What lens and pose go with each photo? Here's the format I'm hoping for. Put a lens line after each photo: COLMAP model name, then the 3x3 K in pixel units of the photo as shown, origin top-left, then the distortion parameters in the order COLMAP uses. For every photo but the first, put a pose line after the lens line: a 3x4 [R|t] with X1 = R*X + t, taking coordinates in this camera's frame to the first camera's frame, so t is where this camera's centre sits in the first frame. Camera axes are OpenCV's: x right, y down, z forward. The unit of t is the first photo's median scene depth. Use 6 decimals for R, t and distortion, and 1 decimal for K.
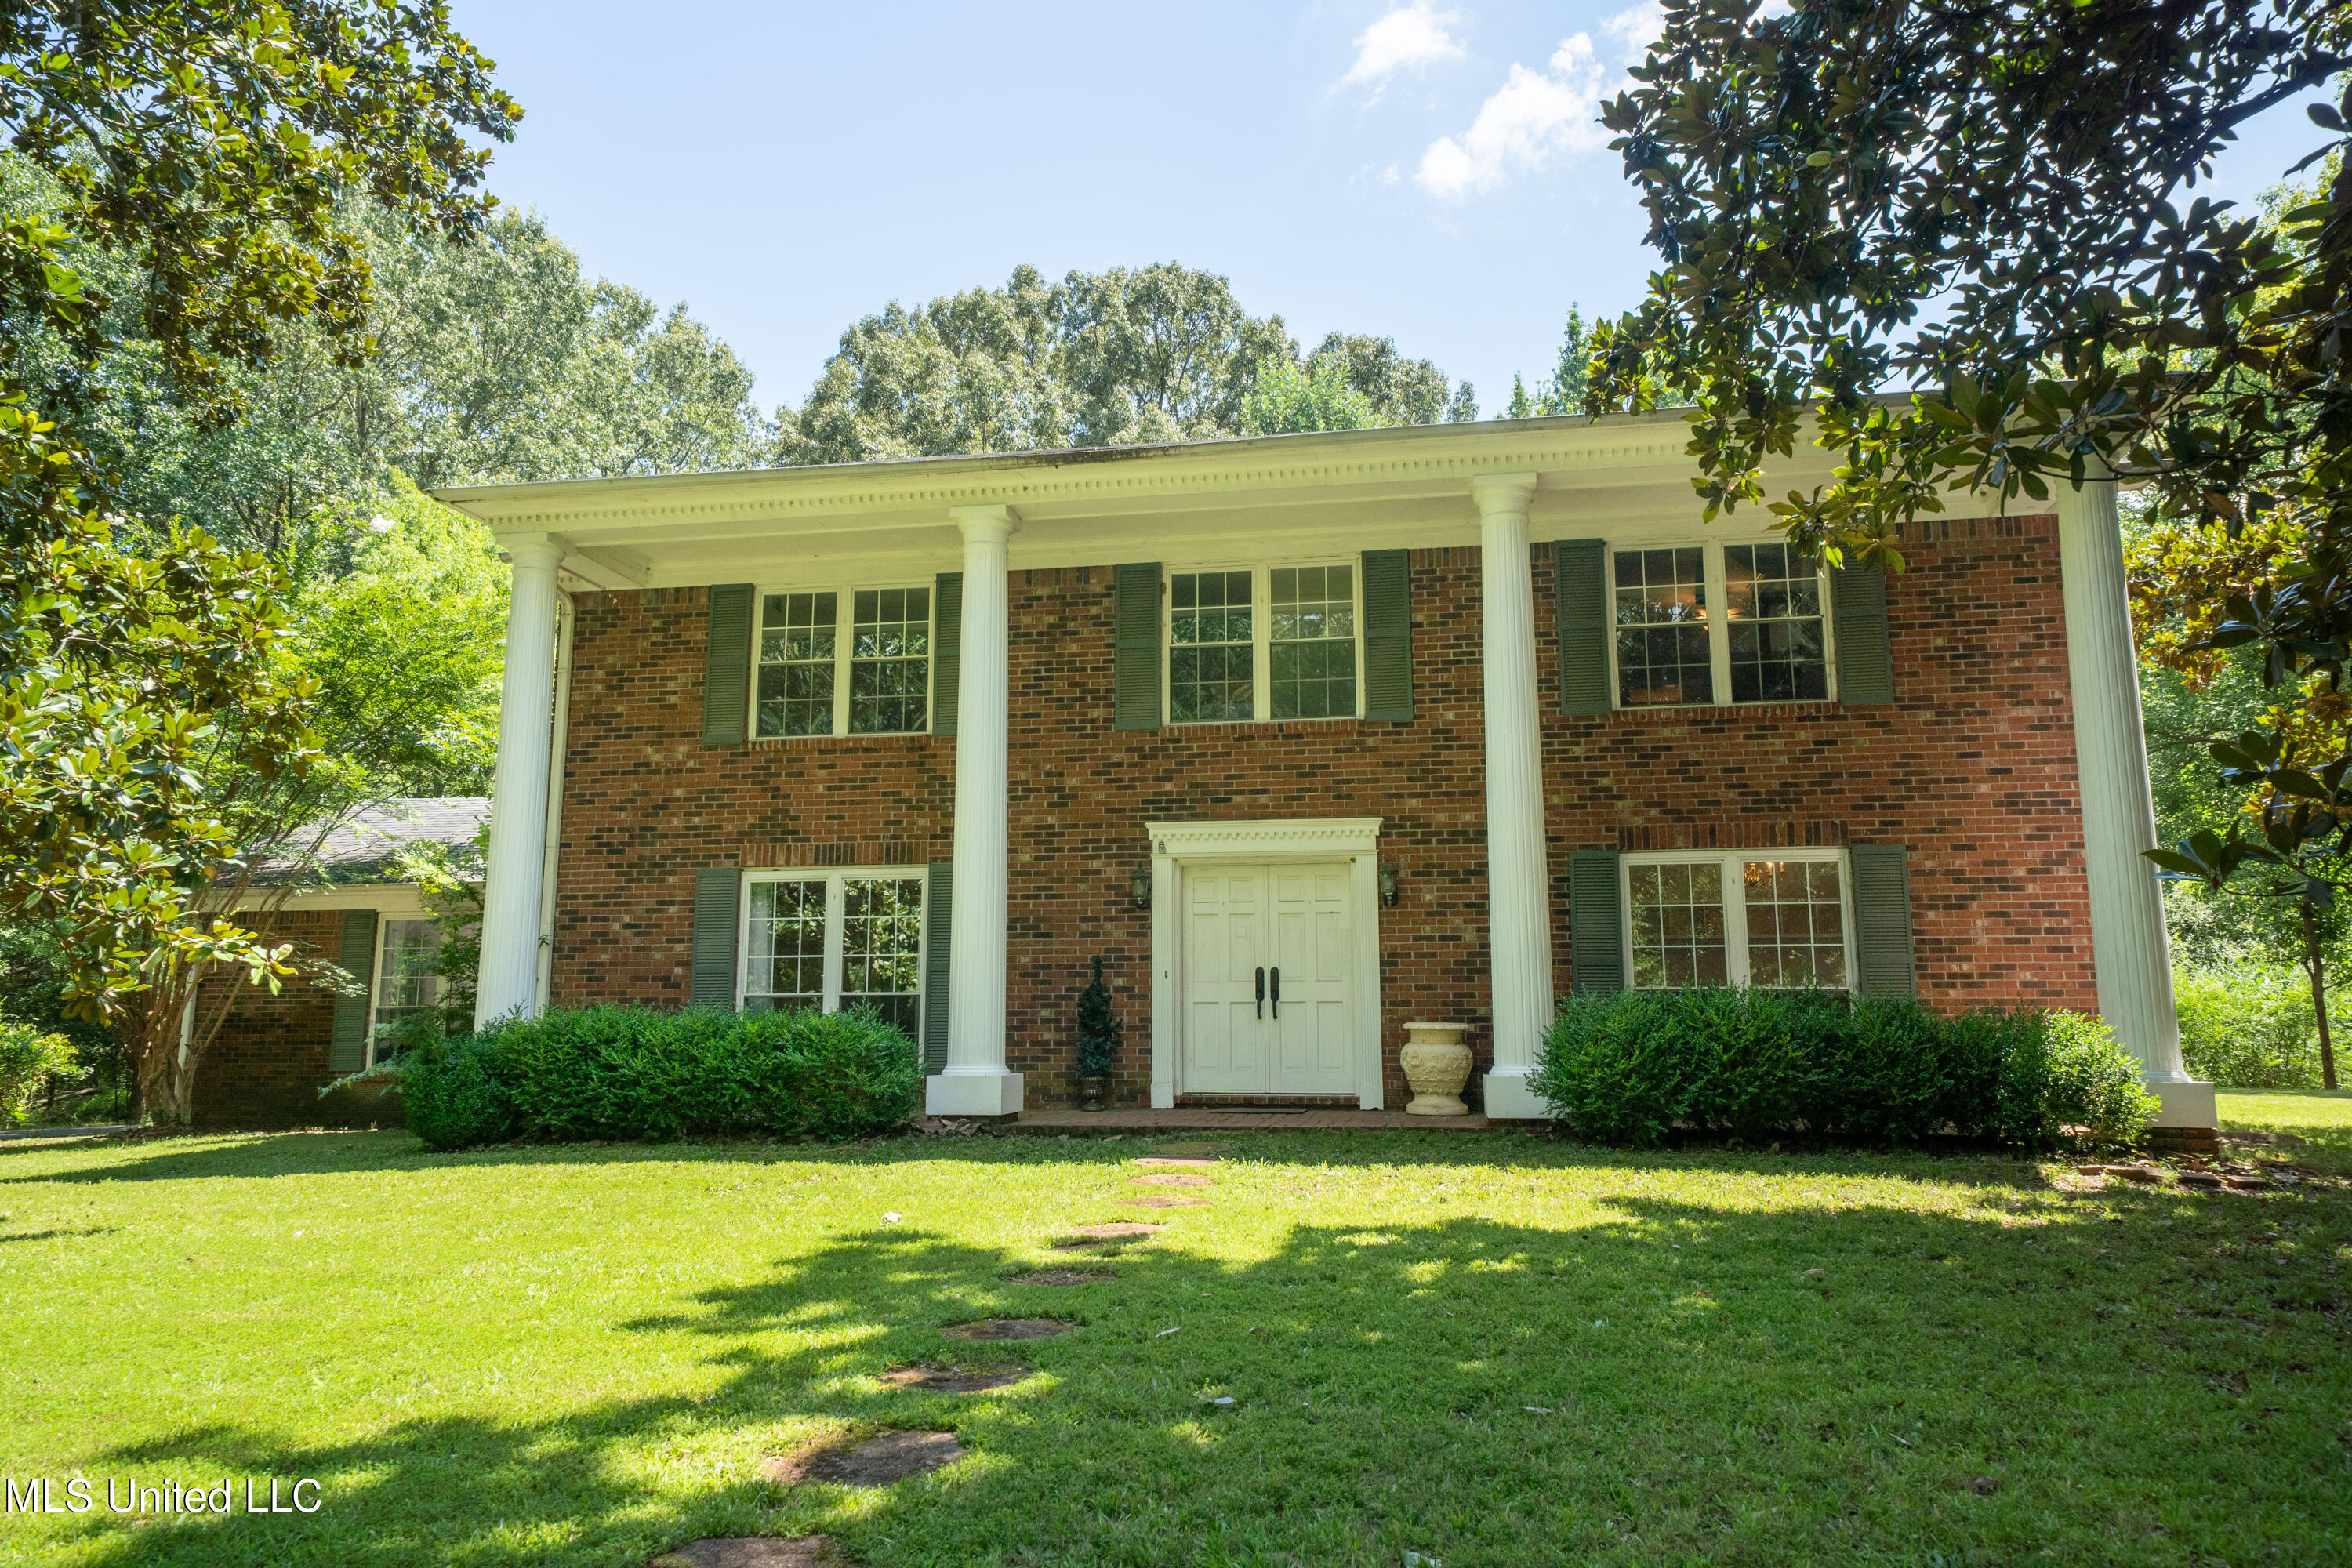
lens RADIAL K [[1558.8, 0, 1182.9], [0, 1558.8, 776.2], [0, 0, 1]] dist [0.031627, 0.001606]
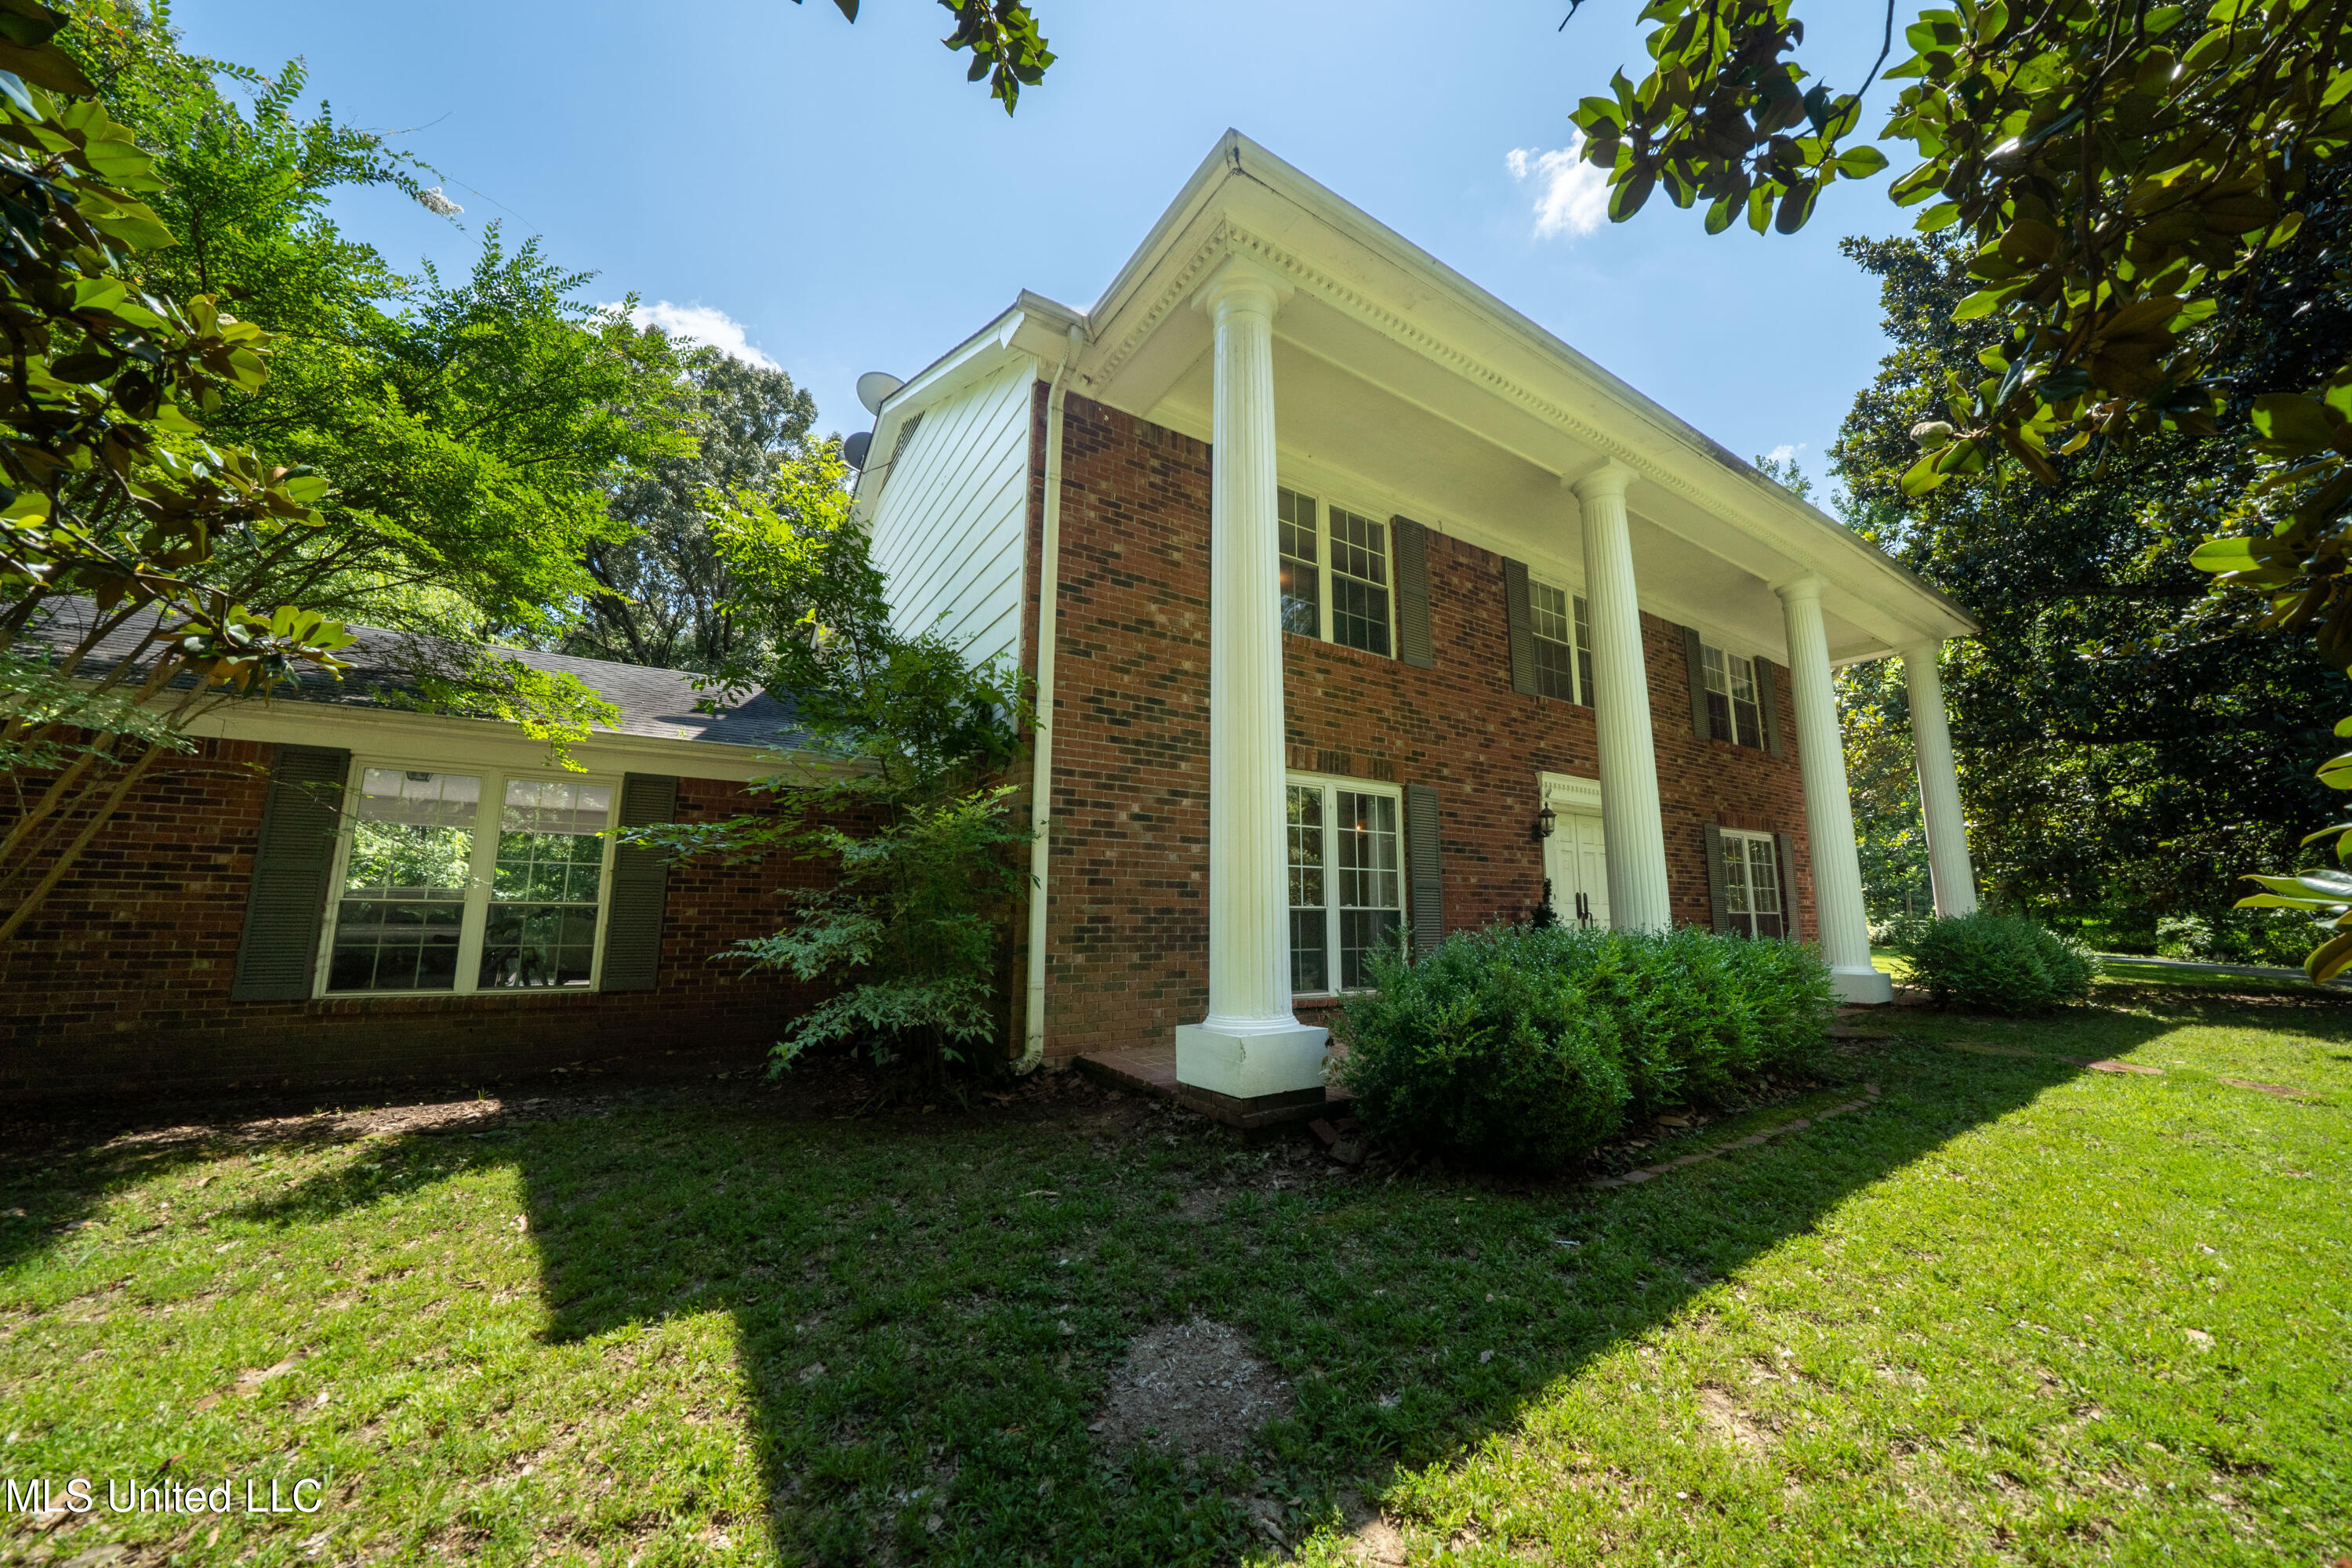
lens RADIAL K [[823.1, 0, 1183.0], [0, 823.1, 780.9], [0, 0, 1]] dist [-0.022212, 0.000071]
pose [[0.737128, 0.117477, 0.665463, -0.649154], [-0.116837, 0.992098, -0.045720, 0.098497], [-0.665576, -0.044049, 0.745029, 0.706804]]
